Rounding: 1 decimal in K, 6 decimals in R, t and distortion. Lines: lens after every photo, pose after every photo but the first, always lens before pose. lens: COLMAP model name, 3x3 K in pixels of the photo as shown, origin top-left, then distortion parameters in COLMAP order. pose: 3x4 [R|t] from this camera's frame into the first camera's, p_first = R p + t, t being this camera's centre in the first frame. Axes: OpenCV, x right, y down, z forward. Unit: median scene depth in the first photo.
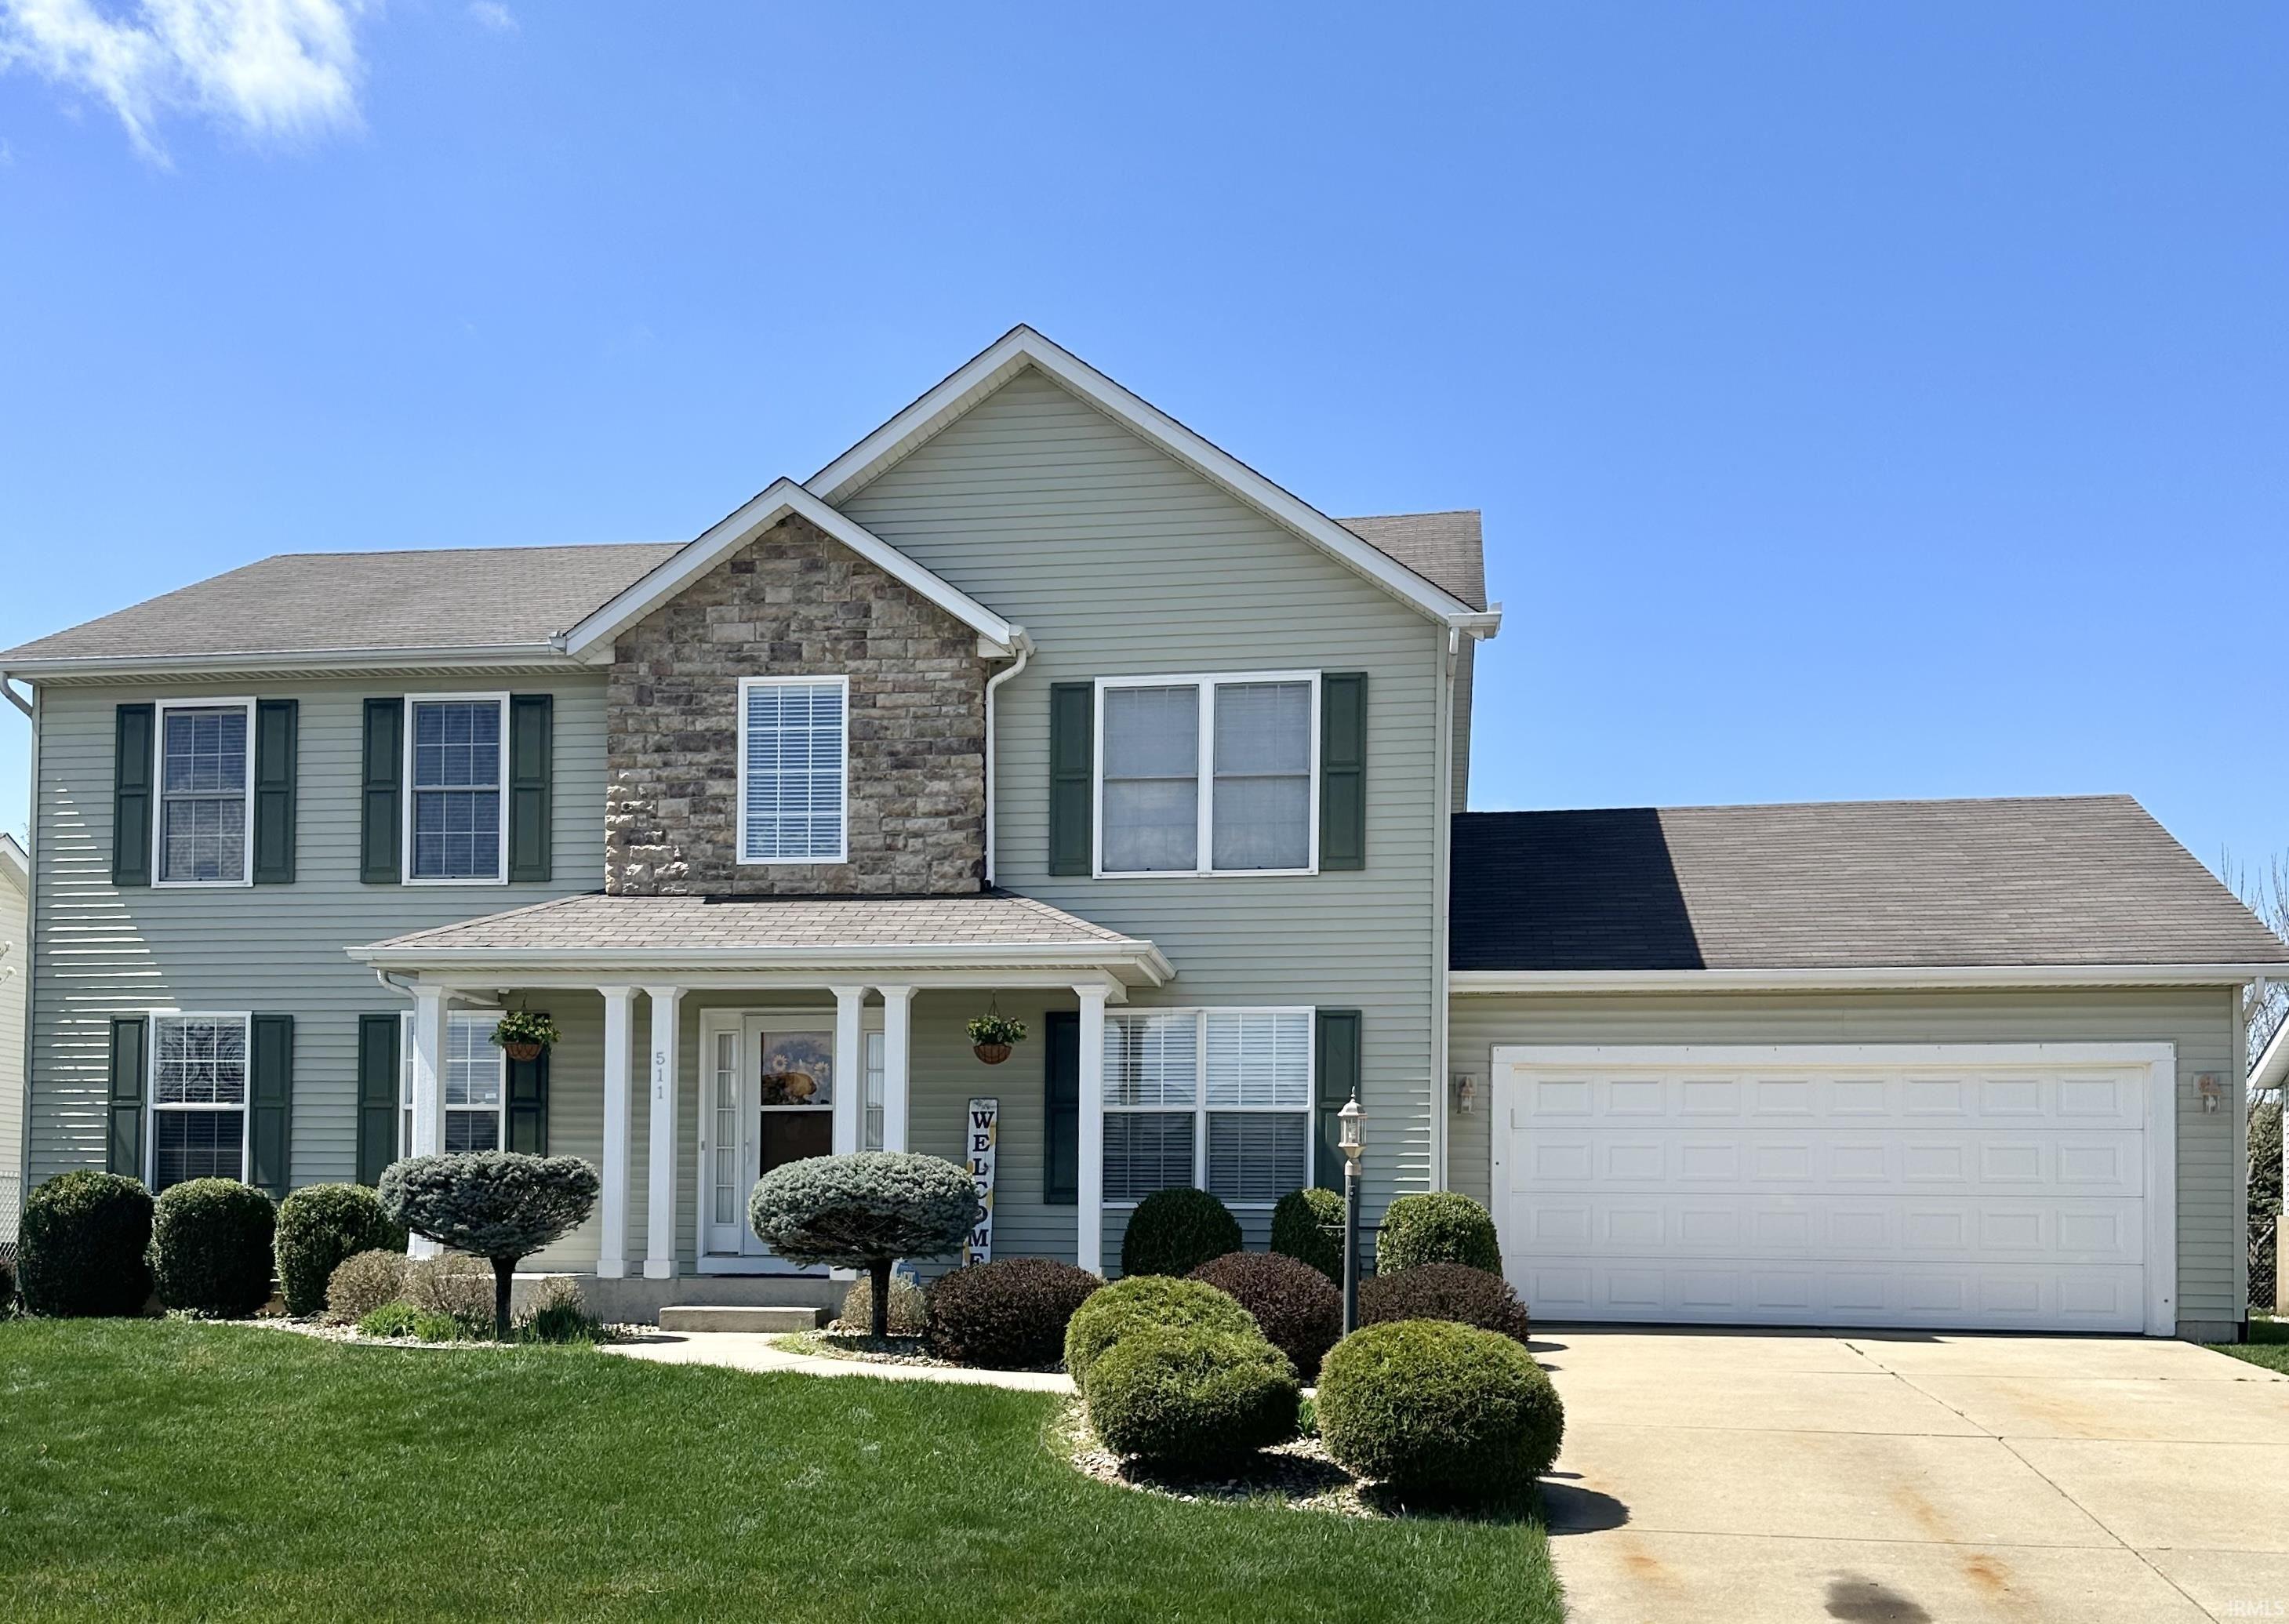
lens RADIAL K [[1907.3, 0, 956.0], [0, 1907.3, 800.8], [0, 0, 1]] dist [0.032477, -0.010365]
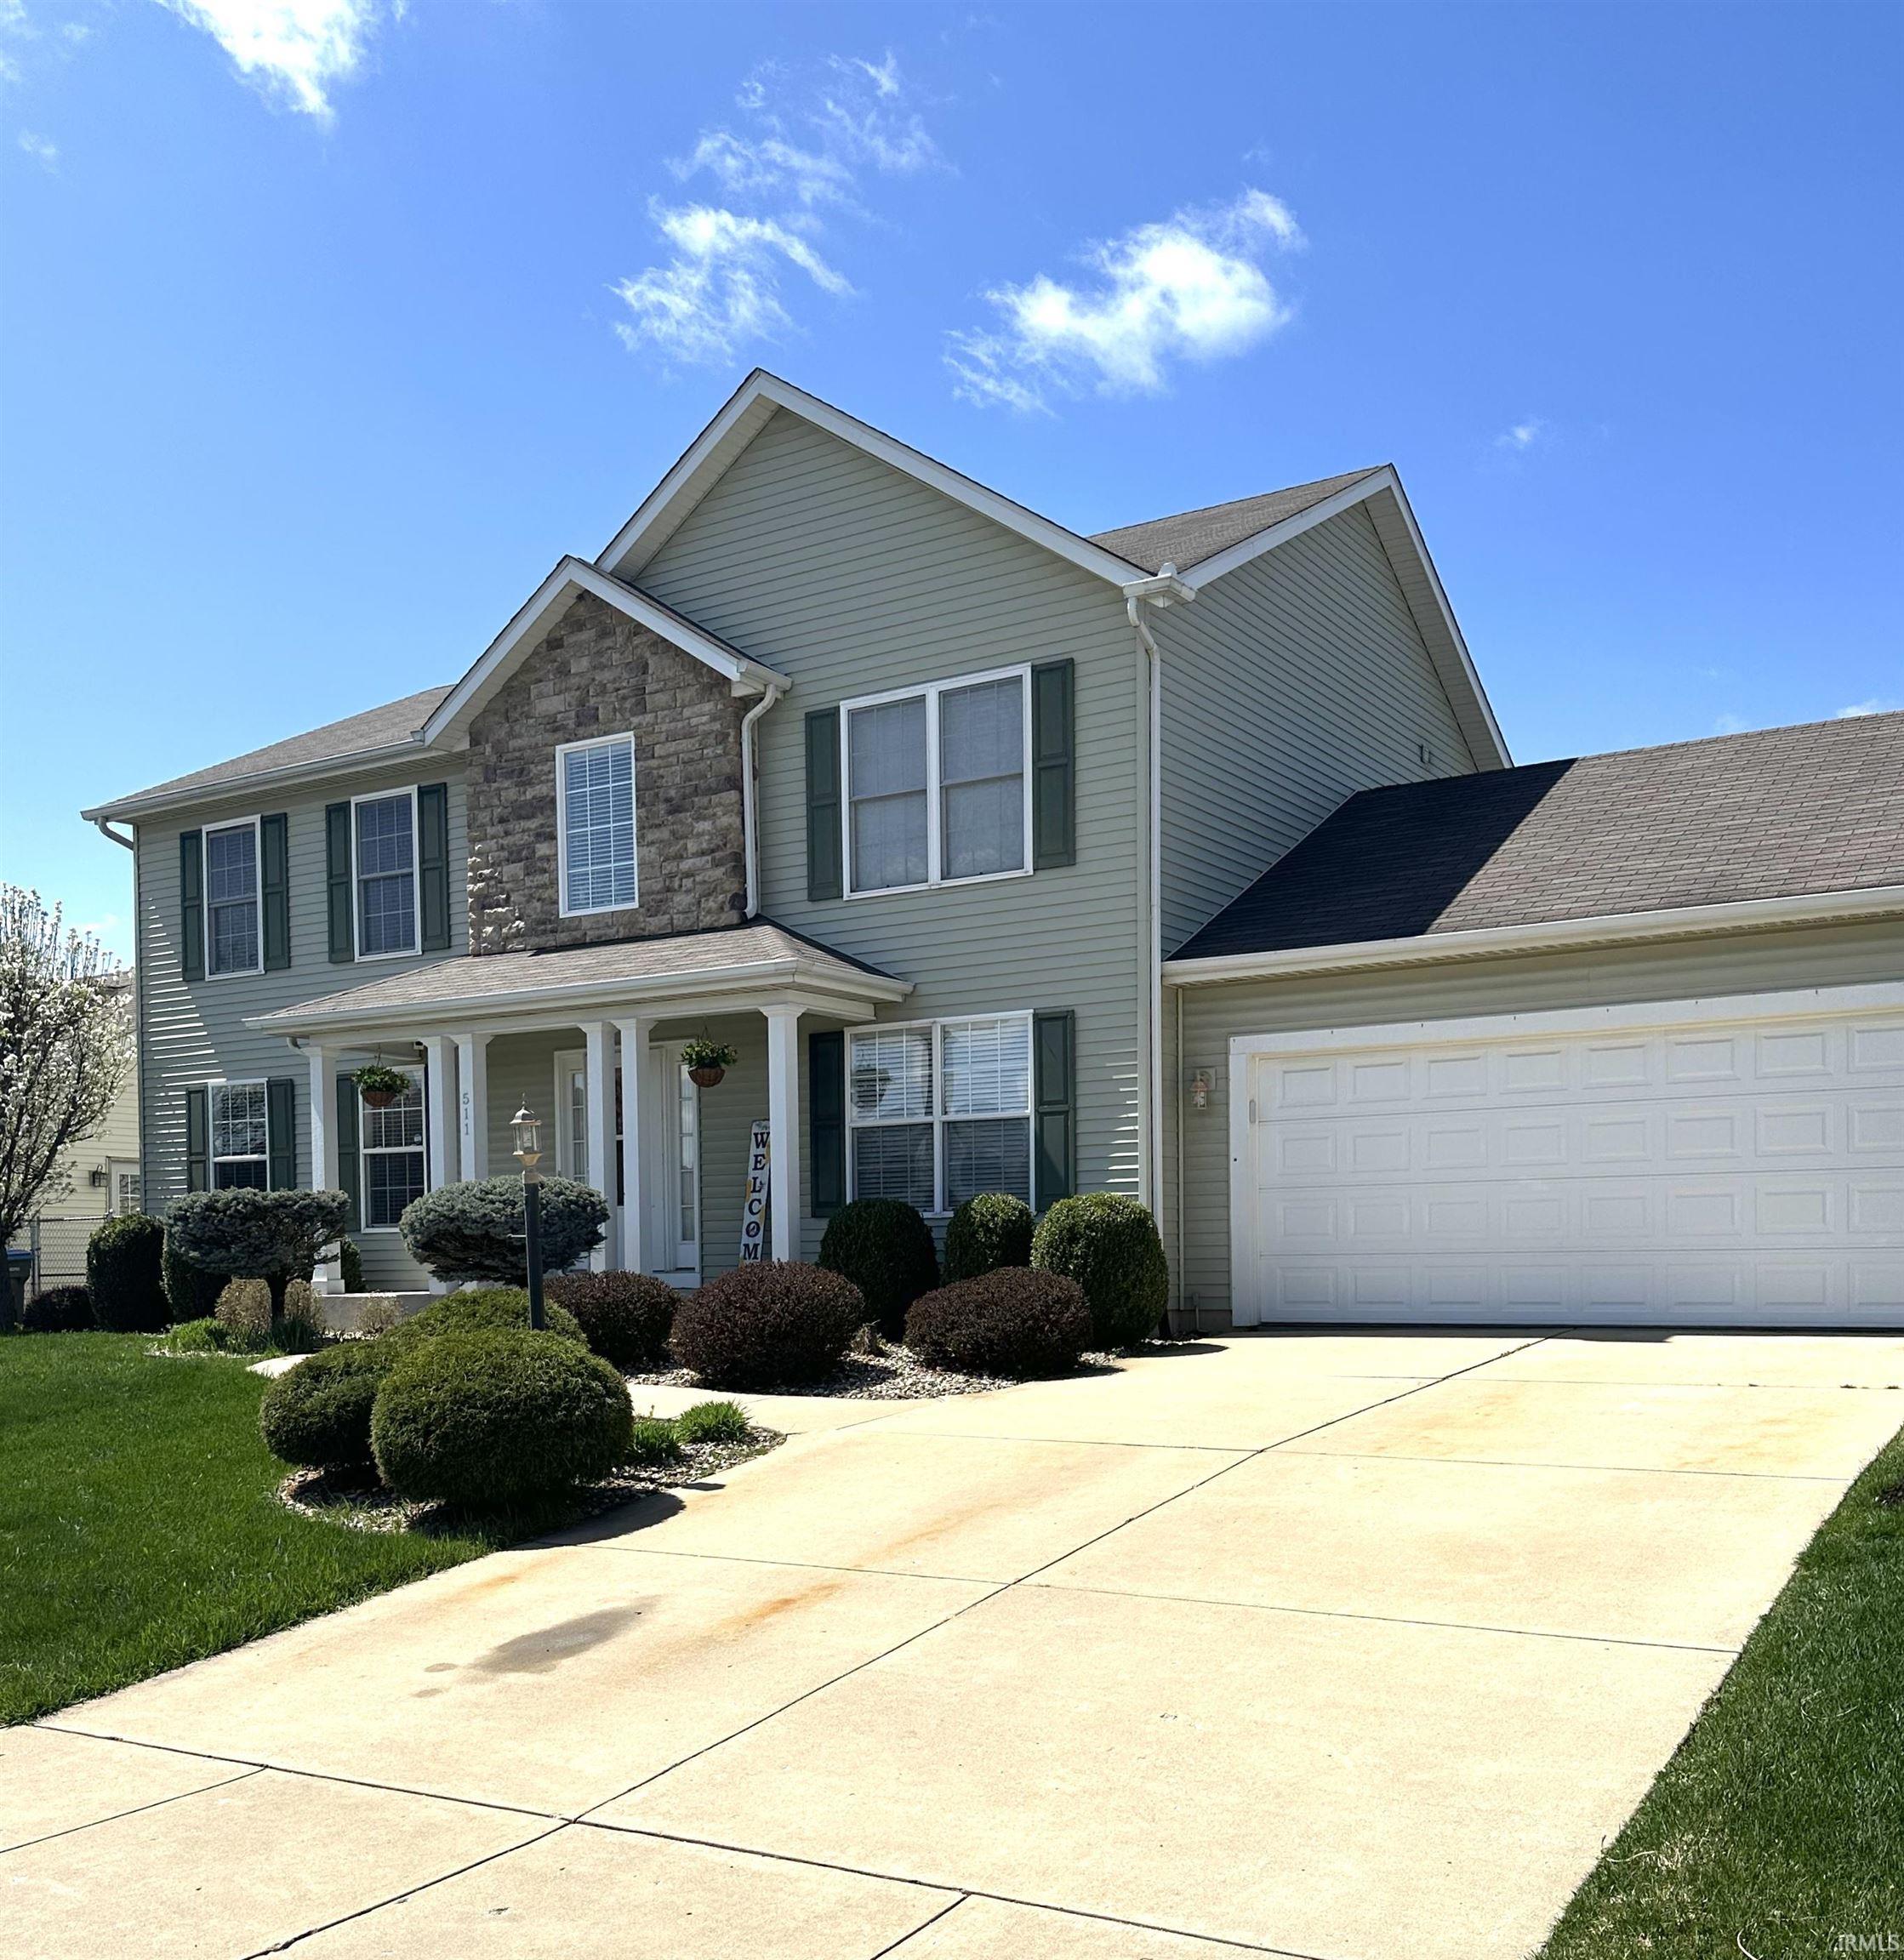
lens RADIAL K [[1714.3, 0, 950.5], [0, 1714.3, 961.2], [0, 0, 1]] dist [0.004856, 0.012651]
pose [[0.933622, -0.082784, -0.348565, 0.432820], [0.101850, 0.994123, 0.036697, 0.044628], [0.343478, -0.069763, 0.936566, 0.159893]]
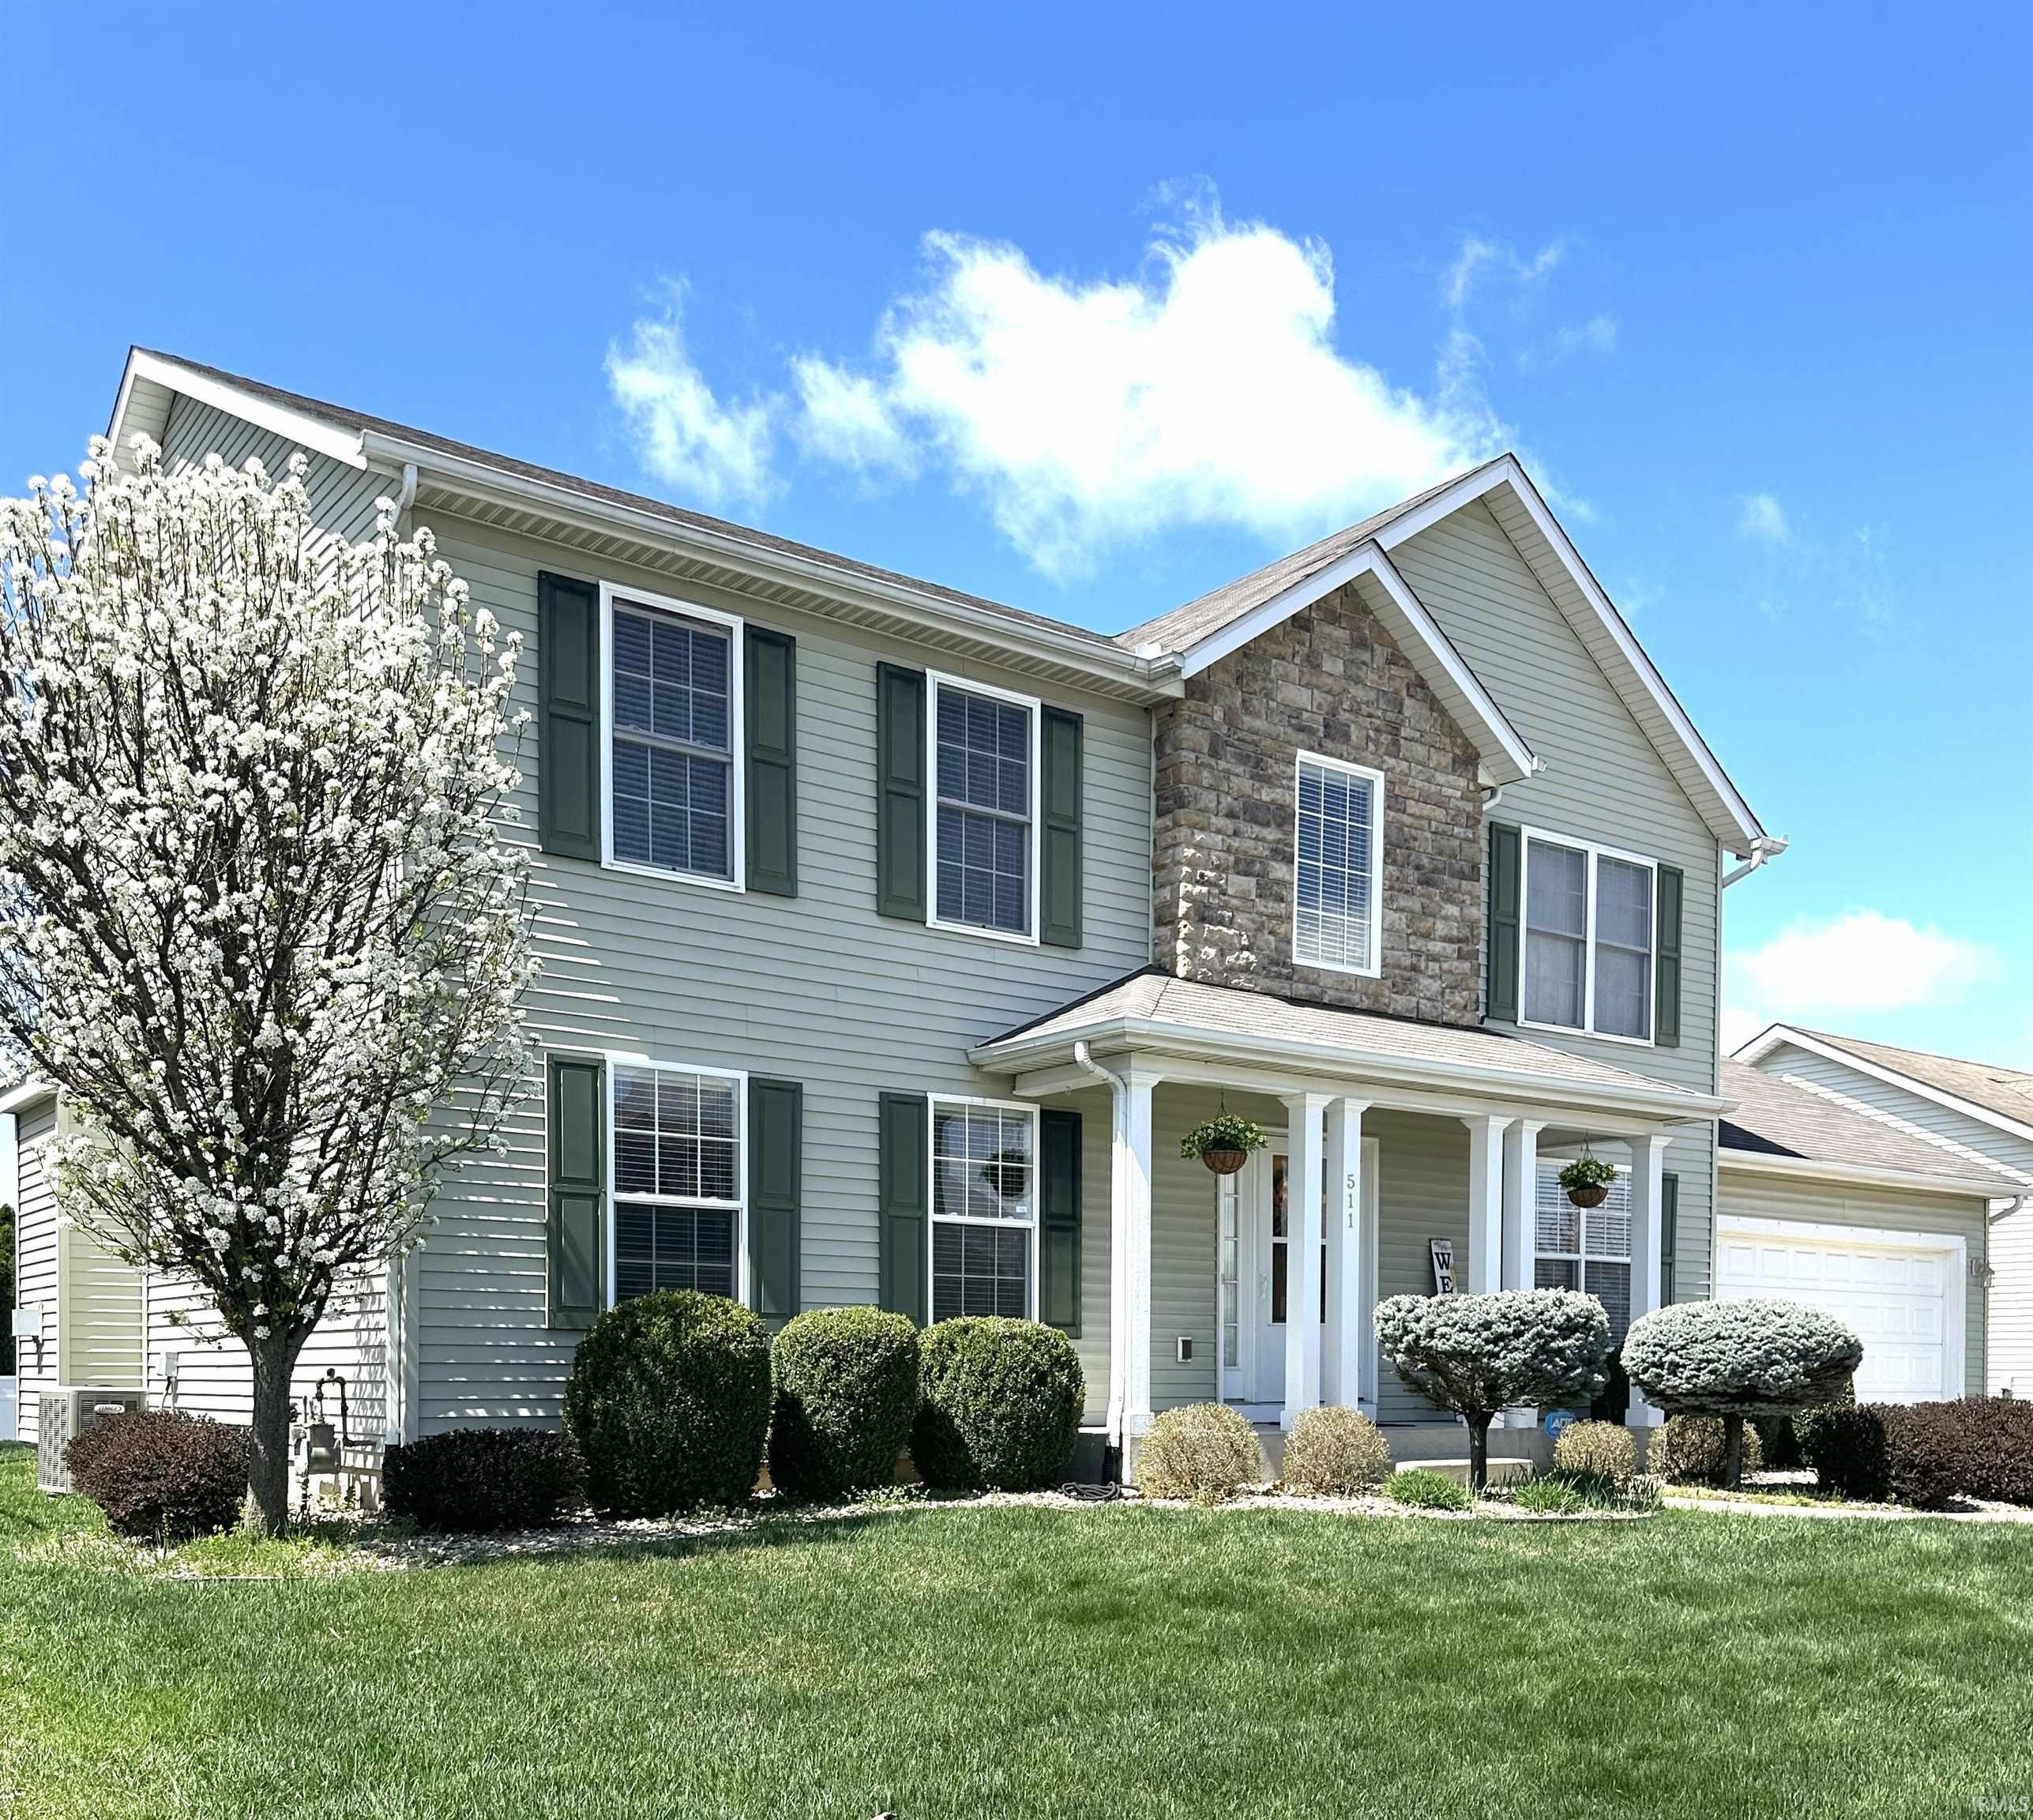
lens RADIAL K [[2522.6, 0, 1016.5], [0, 2522.6, 910.0], [0, 0, 1]] dist [-0.297335, -0.000174]
pose [[0.639261, 0.136415, 0.756793, -1.072687], [-0.164818, 0.985575, -0.038432, 0.074527], [-0.751119, -0.100165, 0.652523, 0.347773]]
